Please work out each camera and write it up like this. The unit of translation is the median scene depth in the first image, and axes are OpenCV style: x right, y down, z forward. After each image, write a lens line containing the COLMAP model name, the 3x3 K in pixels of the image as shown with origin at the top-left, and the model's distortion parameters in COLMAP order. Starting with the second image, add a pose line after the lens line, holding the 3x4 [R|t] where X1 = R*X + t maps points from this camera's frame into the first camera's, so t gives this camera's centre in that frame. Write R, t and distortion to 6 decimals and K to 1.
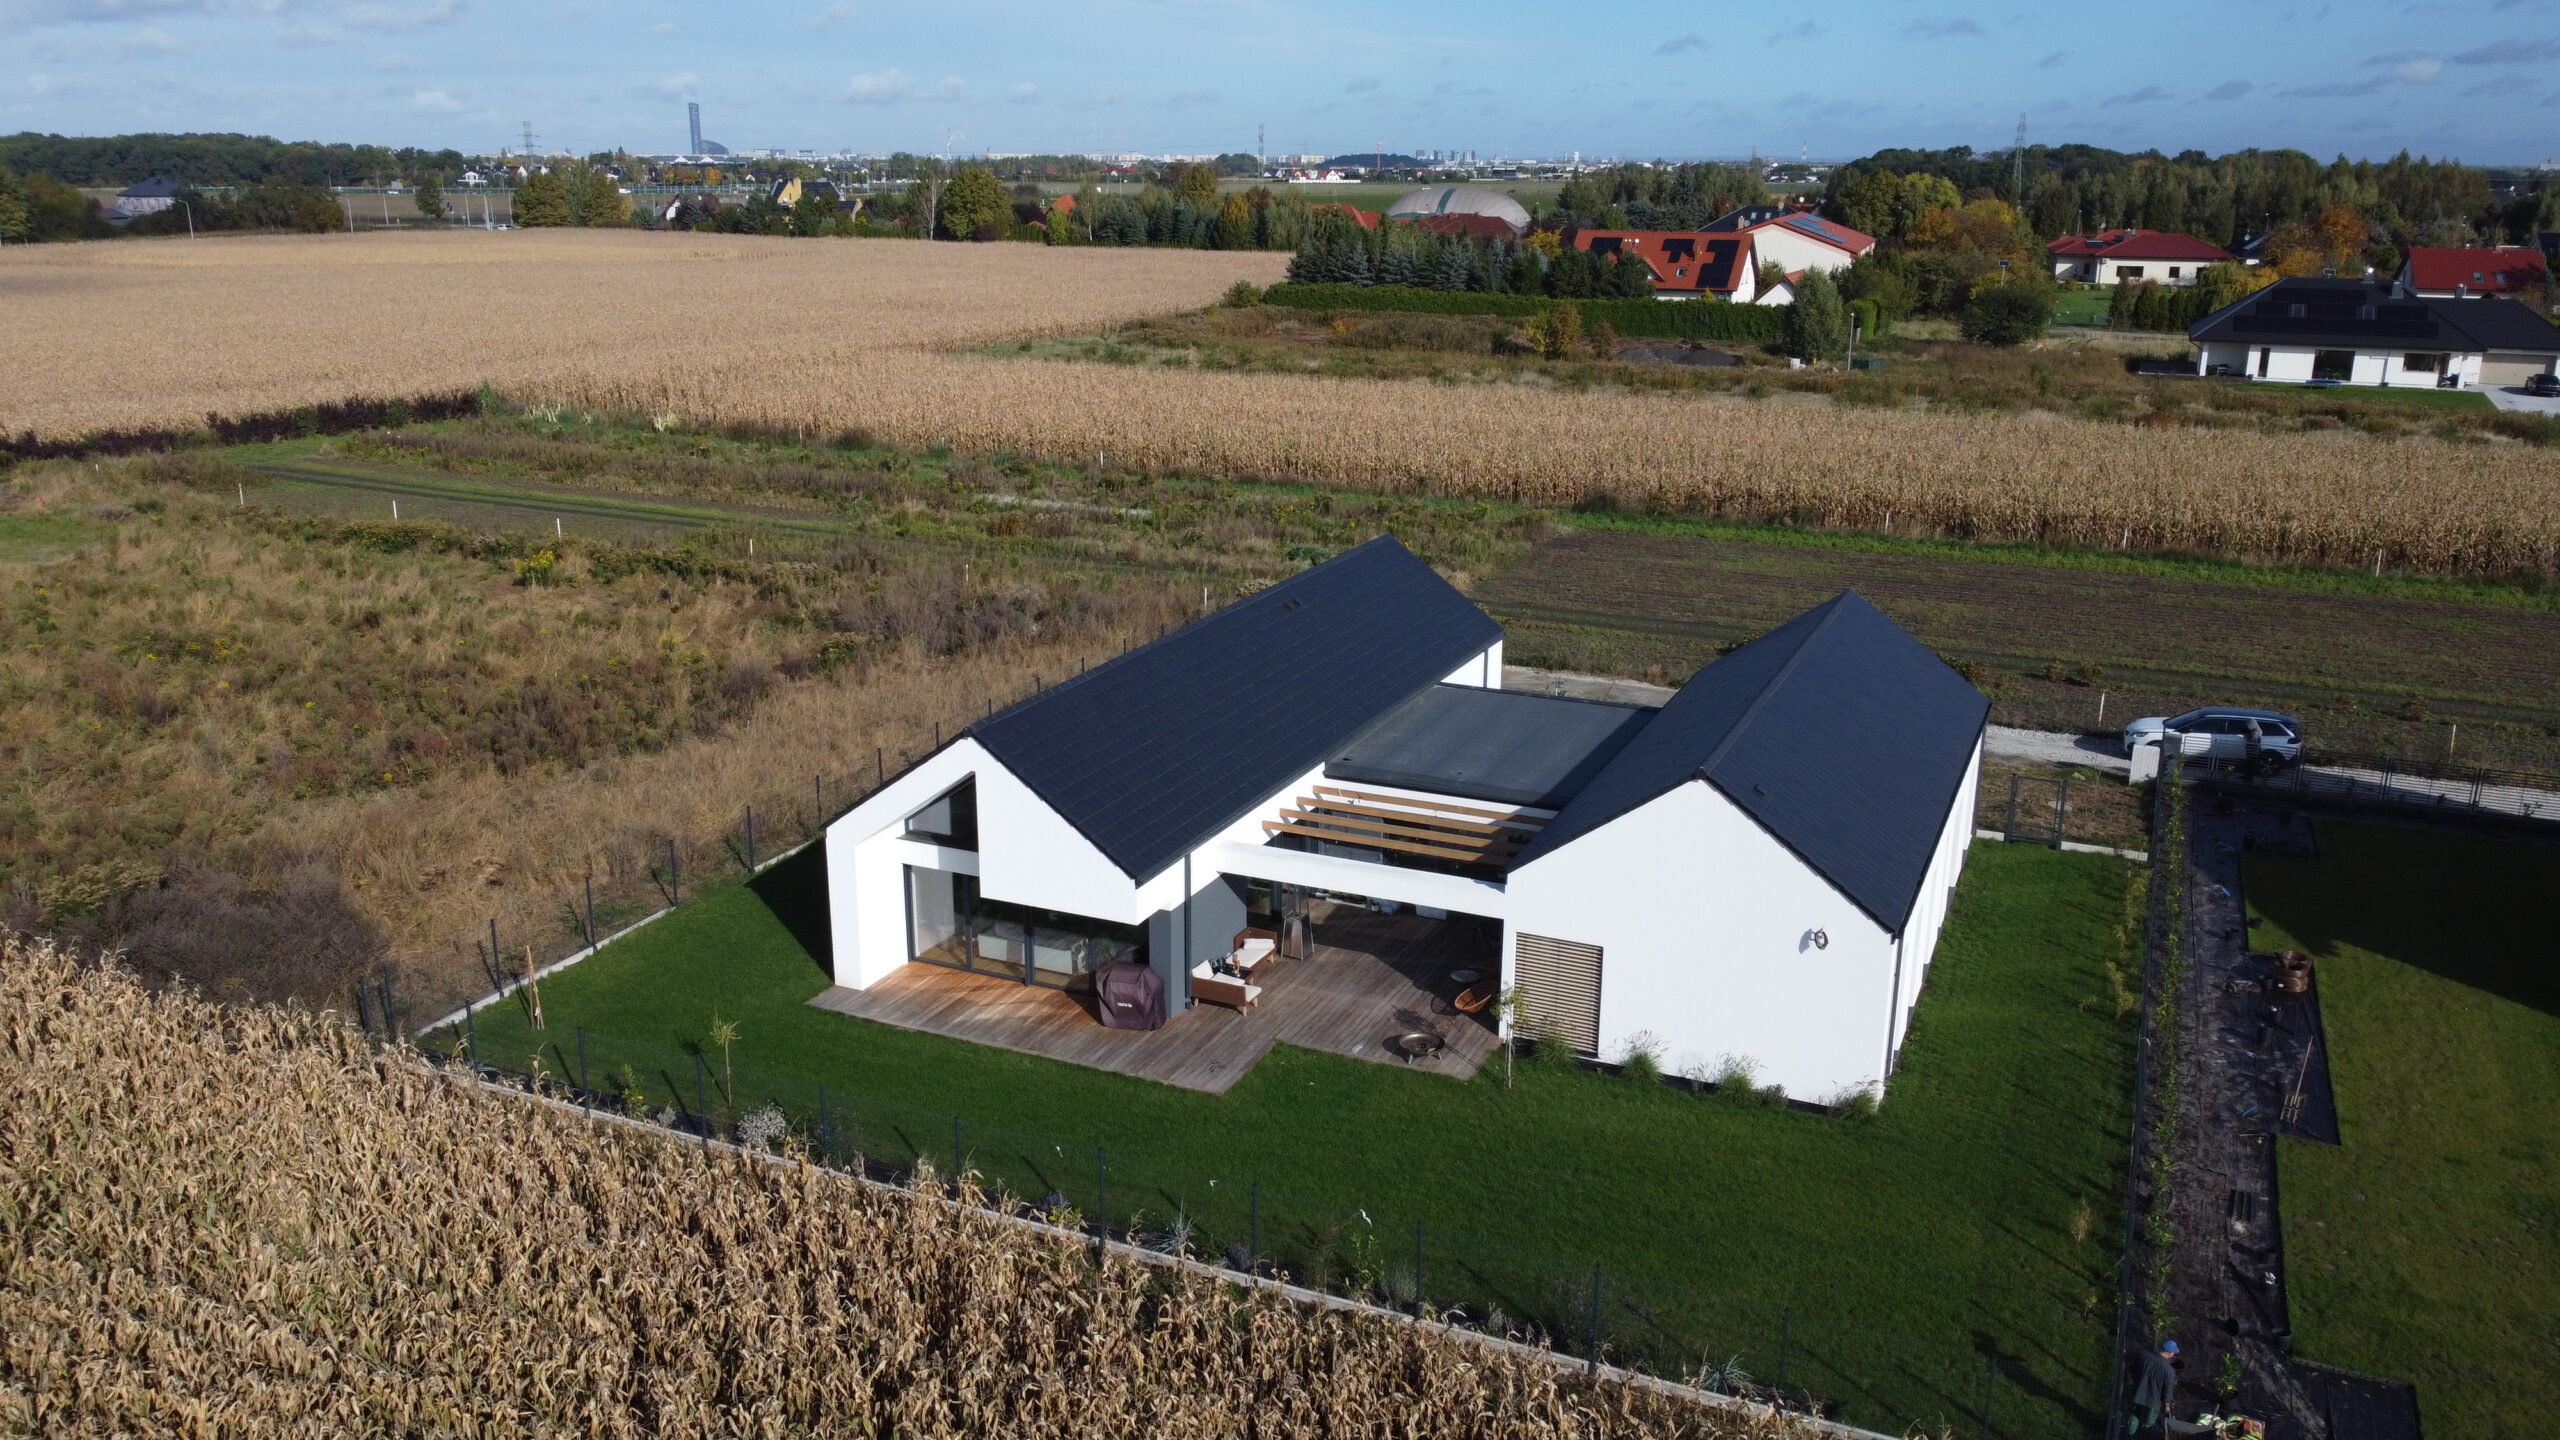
lens RADIAL K [[1934.4, 0, 1272.4], [0, 1934.4, 715.6], [0, 0, 1]] dist [0.005952, -0.010613]
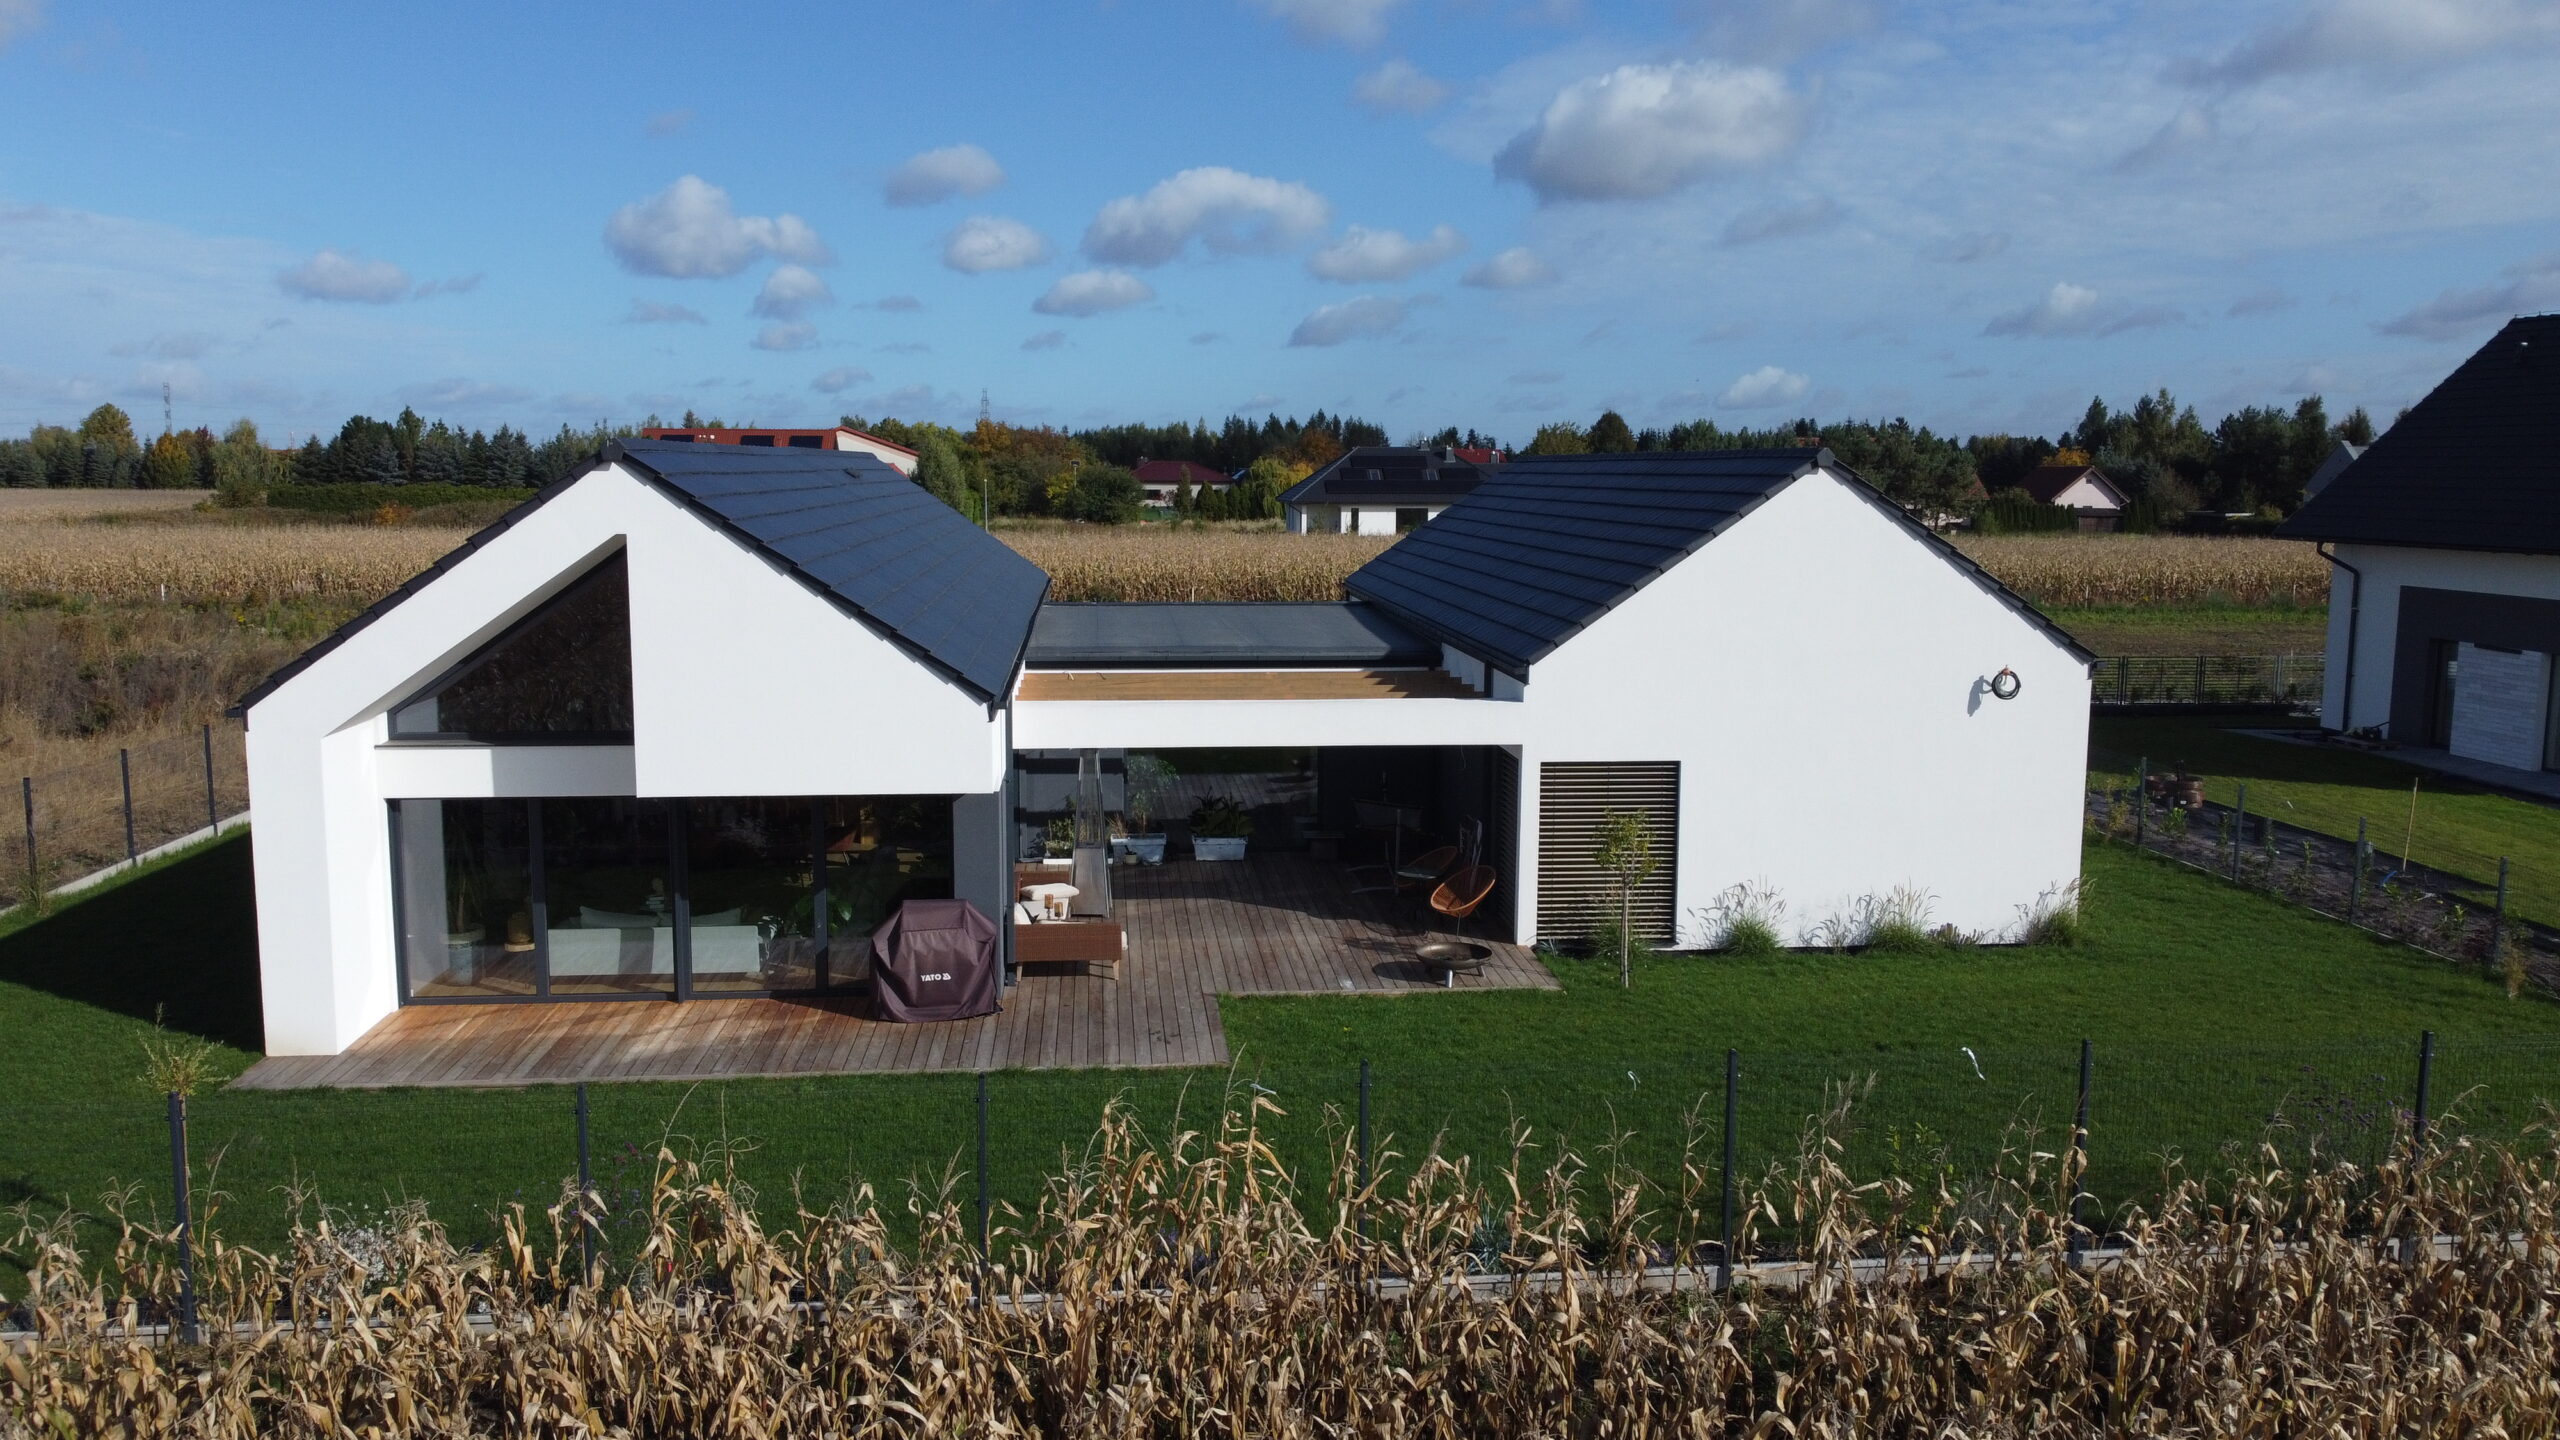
lens RADIAL K [[1934.4, 0, 1272.4], [0, 1934.4, 715.6], [0, 0, 1]] dist [0.005952, -0.010613]
pose [[0.865854, -0.062794, 0.496340, -0.118685], [0.136590, 0.984072, -0.113780, 0.070573], [-0.481290, 0.166312, 0.860639, 0.223790]]
